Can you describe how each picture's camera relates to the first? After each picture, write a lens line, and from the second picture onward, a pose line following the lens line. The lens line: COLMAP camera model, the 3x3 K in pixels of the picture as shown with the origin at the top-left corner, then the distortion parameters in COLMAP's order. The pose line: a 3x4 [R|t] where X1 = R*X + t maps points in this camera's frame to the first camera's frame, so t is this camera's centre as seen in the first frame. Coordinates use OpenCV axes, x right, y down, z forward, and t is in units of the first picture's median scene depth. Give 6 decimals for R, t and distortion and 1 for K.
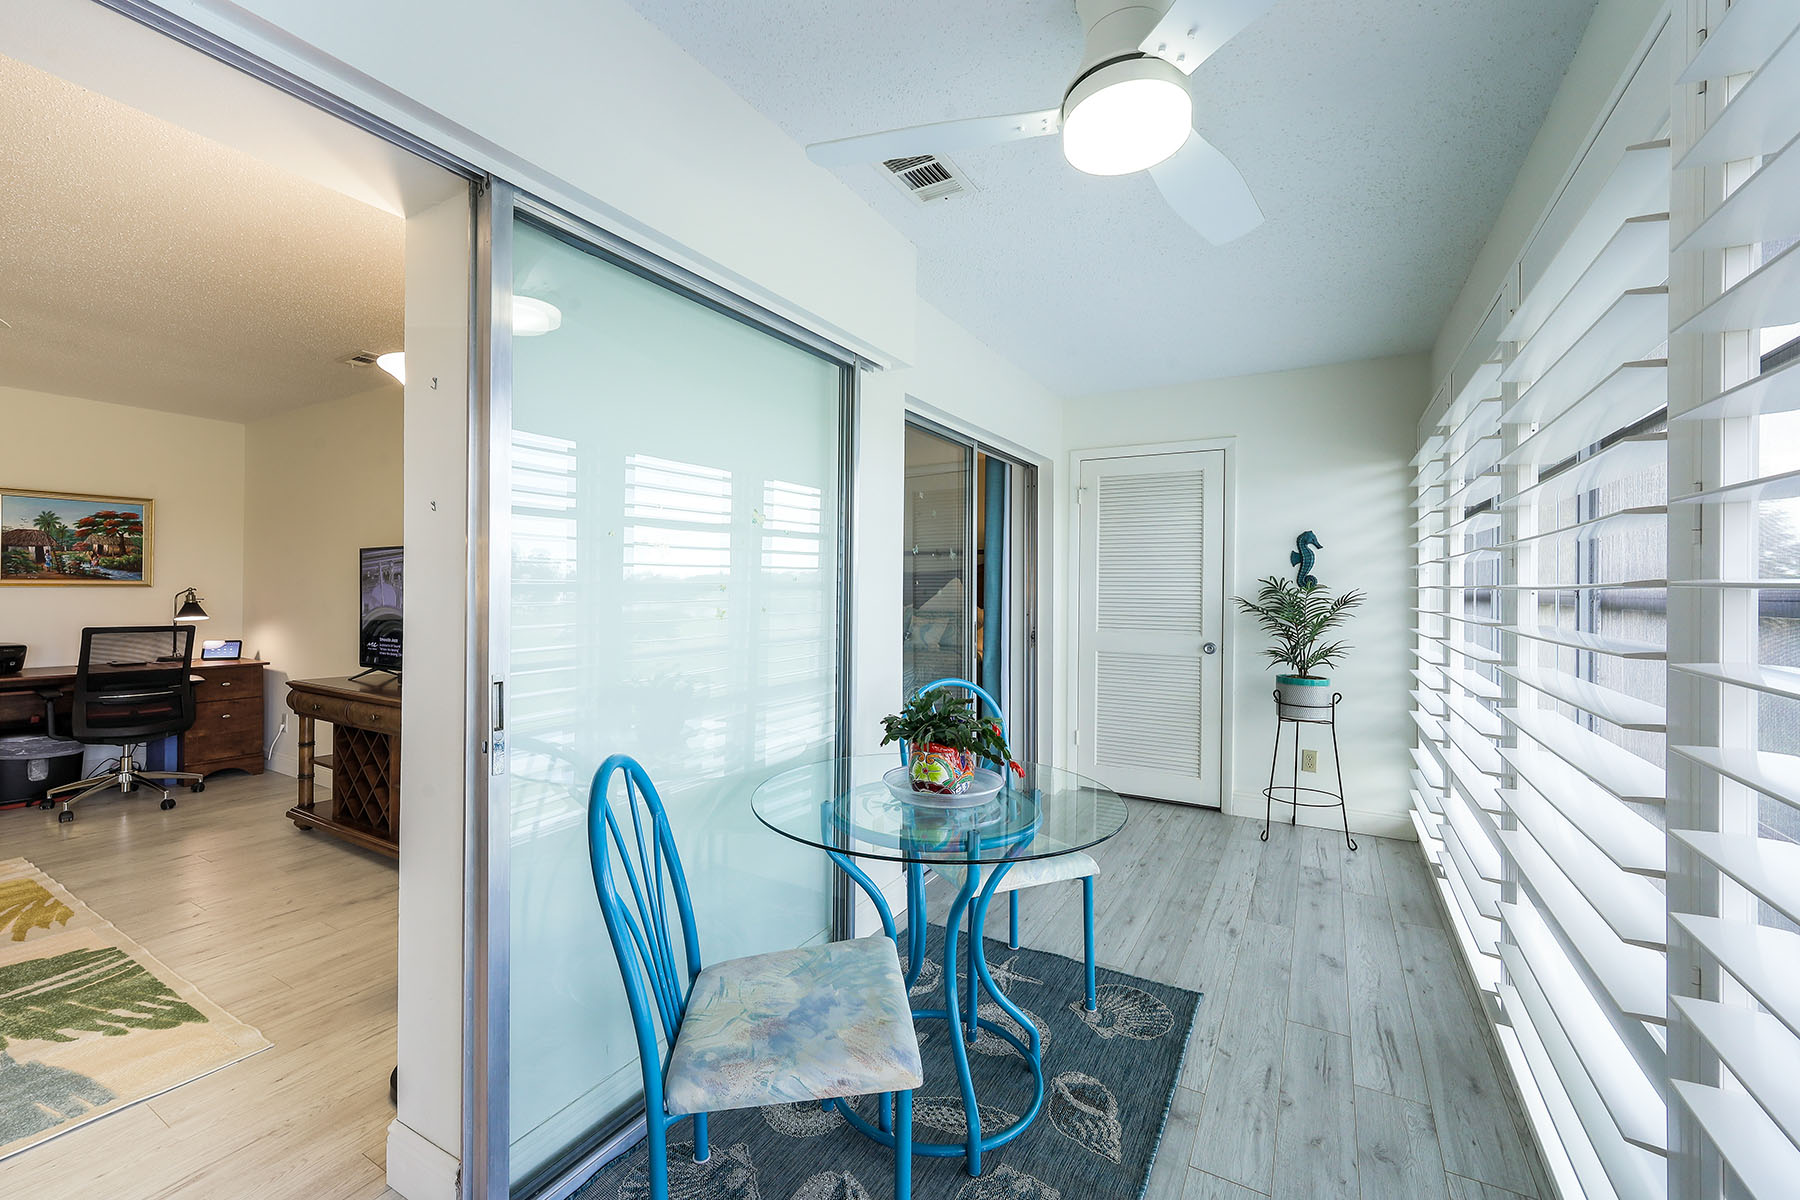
lens RADIAL K [[733.2, 0, 895.6], [0, 733.2, 587.8], [0, 0, 1]] dist [-0.003679, -0.000450]
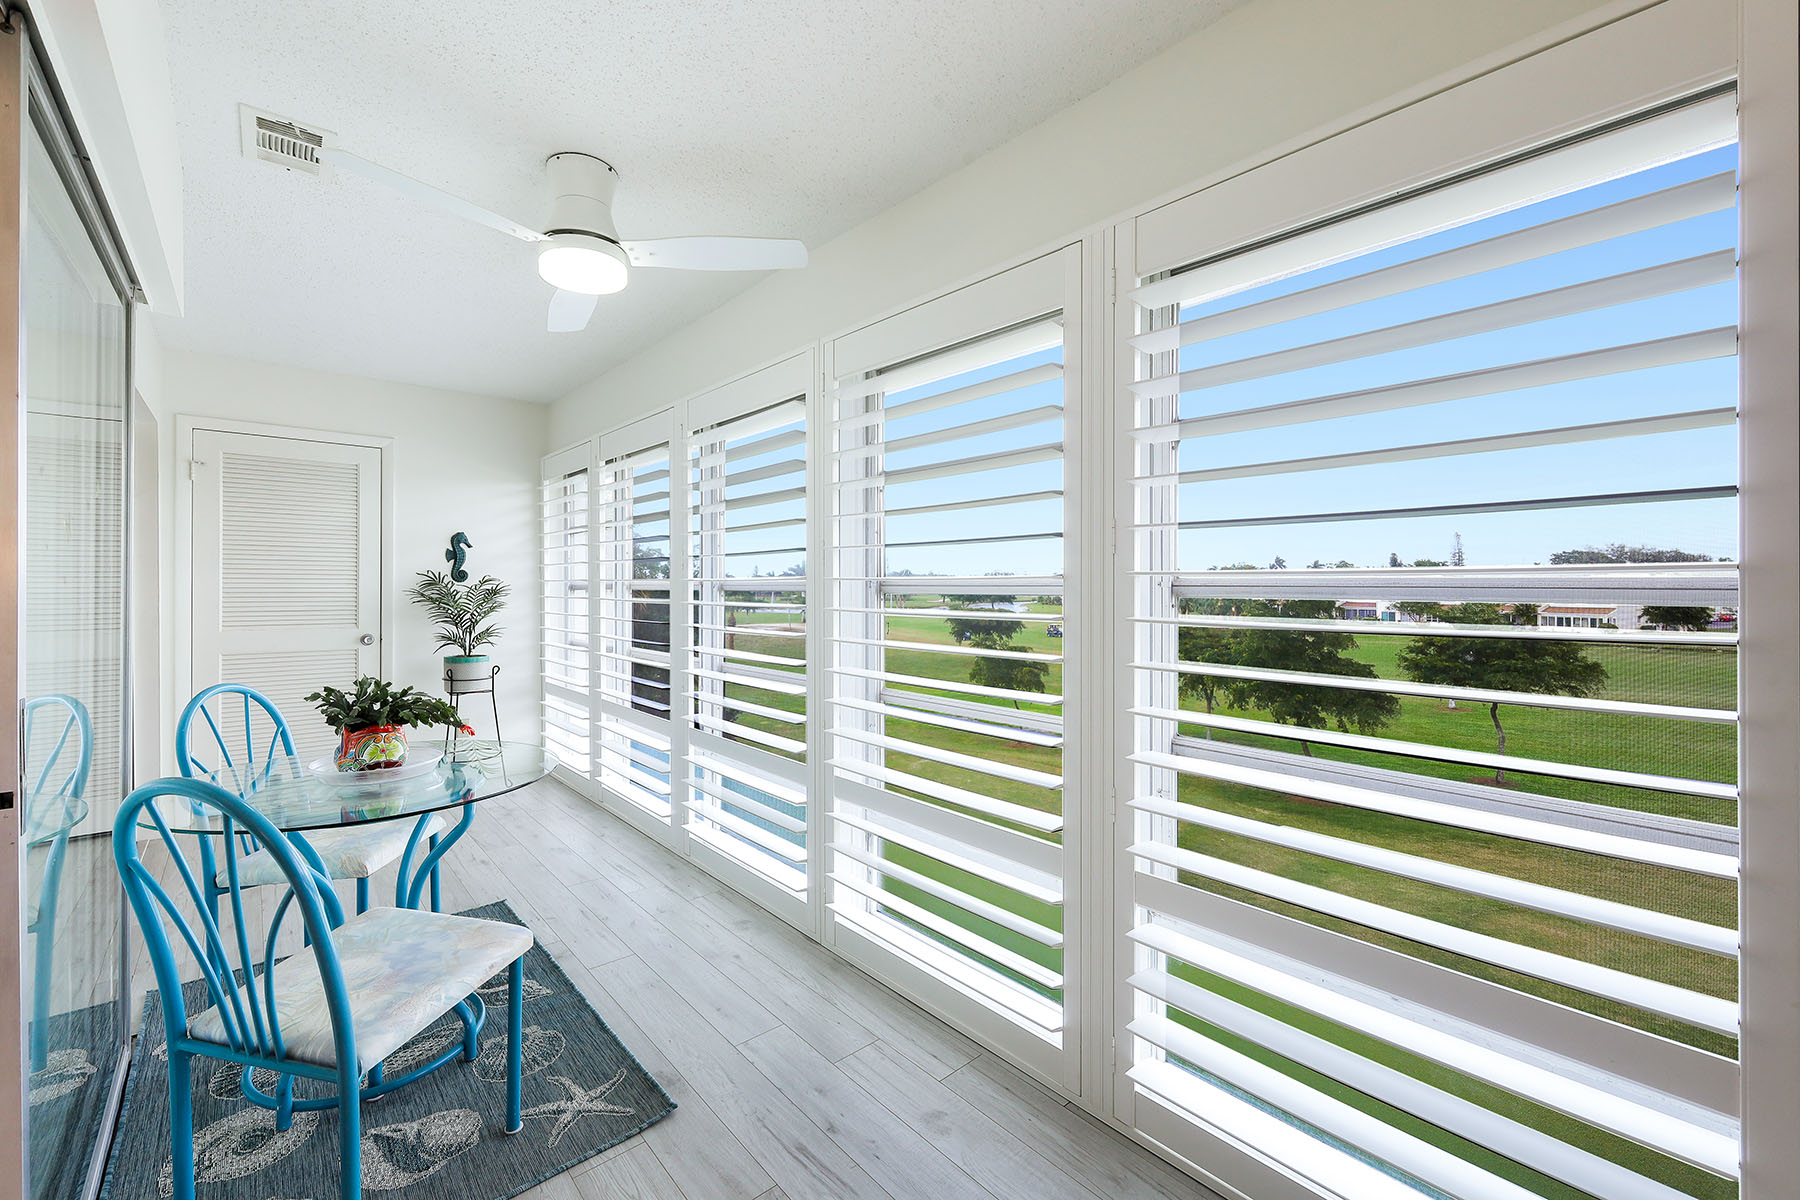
lens RADIAL K [[726.0, 0, 890.9], [0, 726.0, 585.4], [0, 0, 1]] dist [0.000131, 0.000512]
pose [[0.317236, -0.006364, 0.948325, -0.336809], [-0.000094, 0.999977, 0.006742, -0.000376], [-0.948347, -0.002228, 0.317228, -0.021364]]
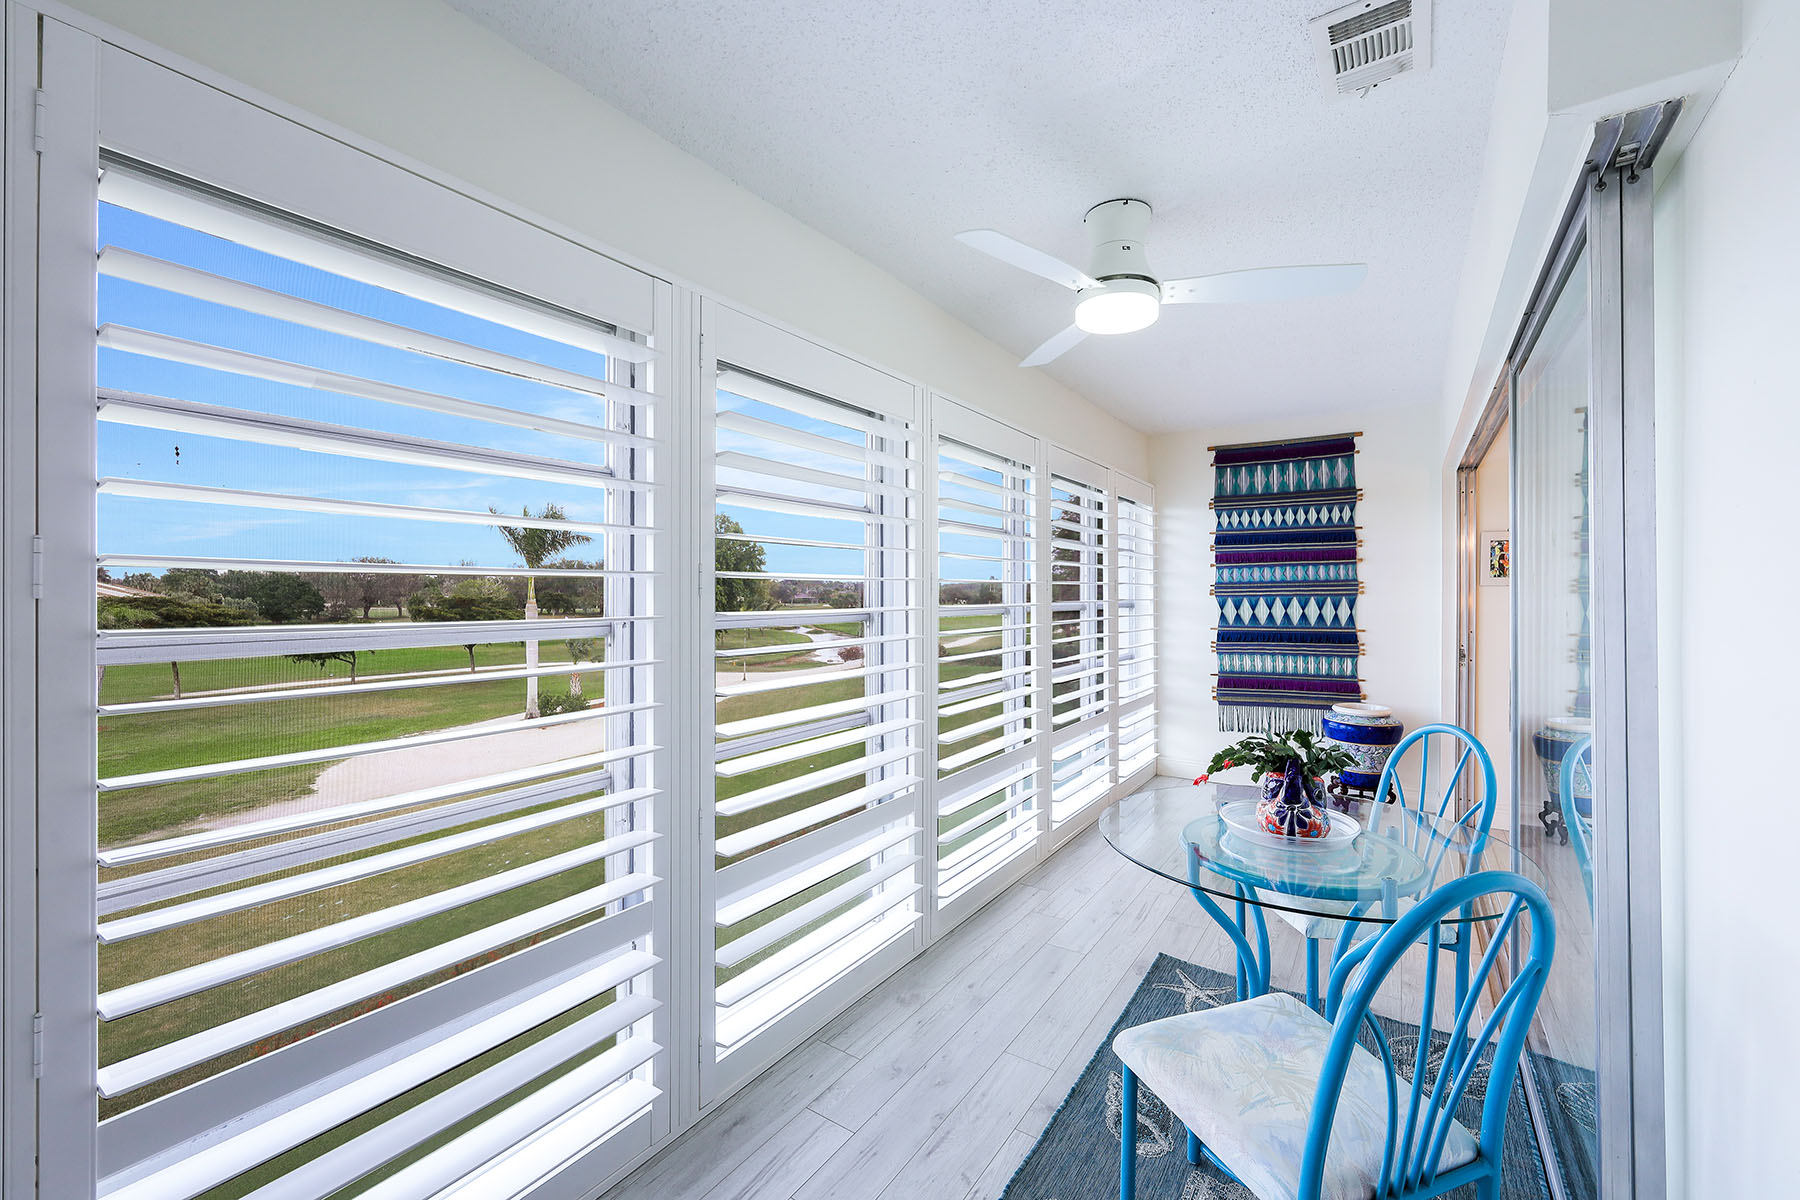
lens RADIAL K [[726.0, 0, 890.9], [0, 726.0, 585.4], [0, 0, 1]] dist [0.000131, 0.000512]
pose [[-0.995937, -0.007111, 0.089776, 0.244504], [-0.007602, 0.999958, -0.005132, -0.021843], [-0.089736, -0.005794, -0.995949, 0.969093]]
